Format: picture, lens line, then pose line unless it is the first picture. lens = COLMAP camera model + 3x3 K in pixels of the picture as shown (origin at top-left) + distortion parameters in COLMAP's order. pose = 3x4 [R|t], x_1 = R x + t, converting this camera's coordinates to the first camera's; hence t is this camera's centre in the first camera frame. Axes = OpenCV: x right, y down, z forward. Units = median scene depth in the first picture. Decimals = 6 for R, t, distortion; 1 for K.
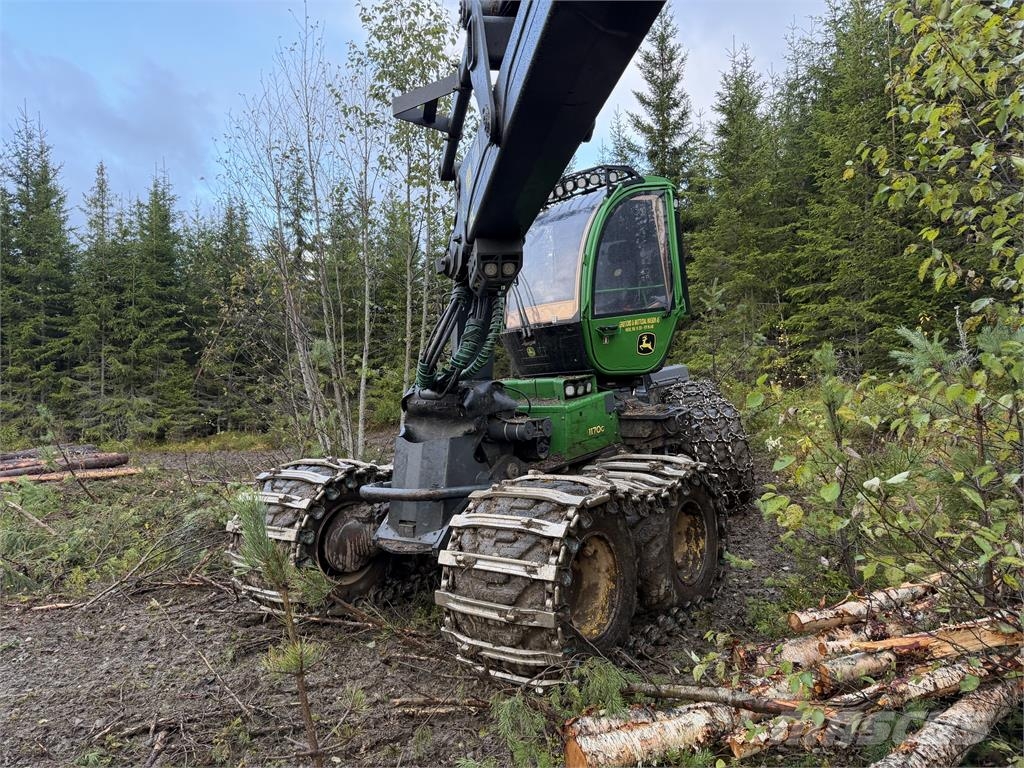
lens RADIAL K [[716.6, 0, 508.7], [0, 716.6, 371.9], [0, 0, 1]] dist [0.076144, -0.096374]
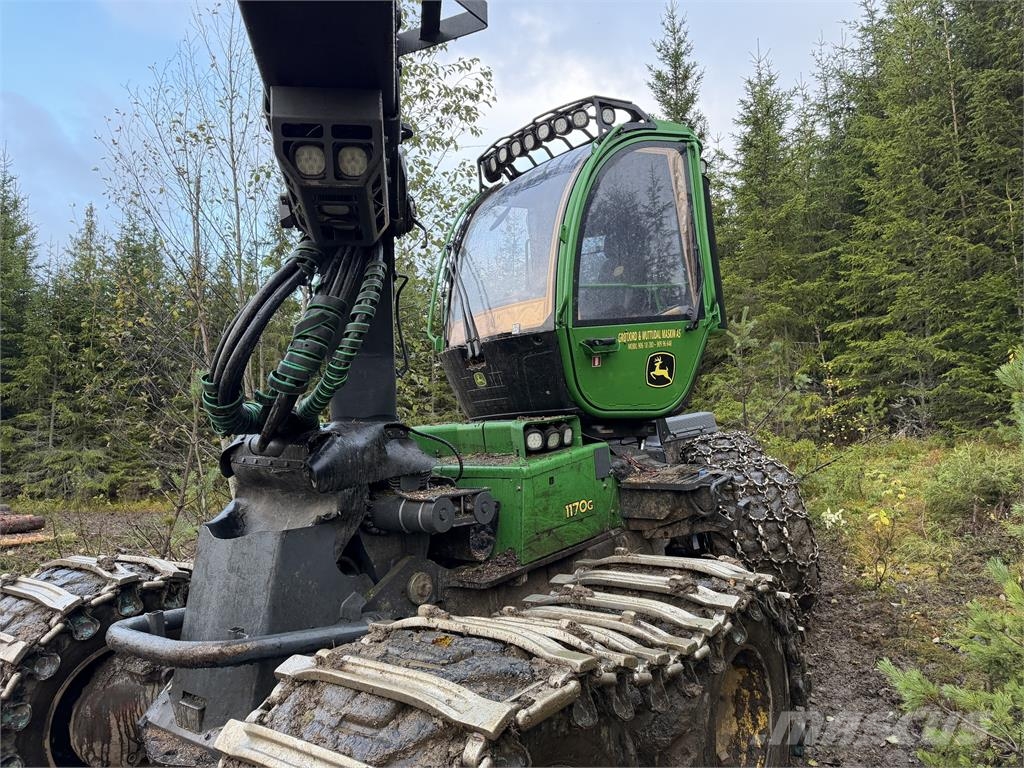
lens RADIAL K [[716.6, 0, 517.5], [0, 716.6, 376.8], [0, 0, 1]] dist [0.076144, -0.096374]
pose [[0.999950, 0.007451, -0.006647, 0.071569], [-0.007893, 0.997579, -0.069091, 0.013166], [0.006116, 0.069140, 0.997588, 0.378555]]
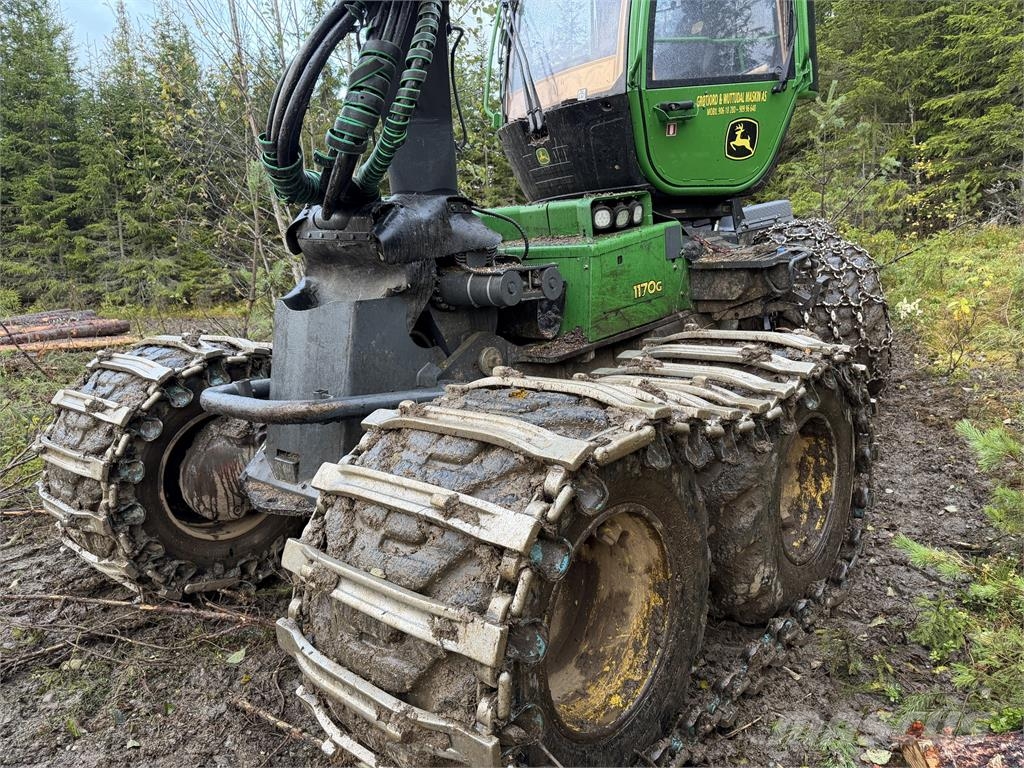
lens RADIAL K [[716.6, 0, 515.3], [0, 716.6, 381.9], [0, 0, 1]] dist [0.076144, -0.096374]
pose [[0.996320, 0.007233, -0.085405, 0.063400], [0.009846, 0.980179, 0.197871, 0.037906], [0.085144, -0.197984, 0.976500, 0.389002]]
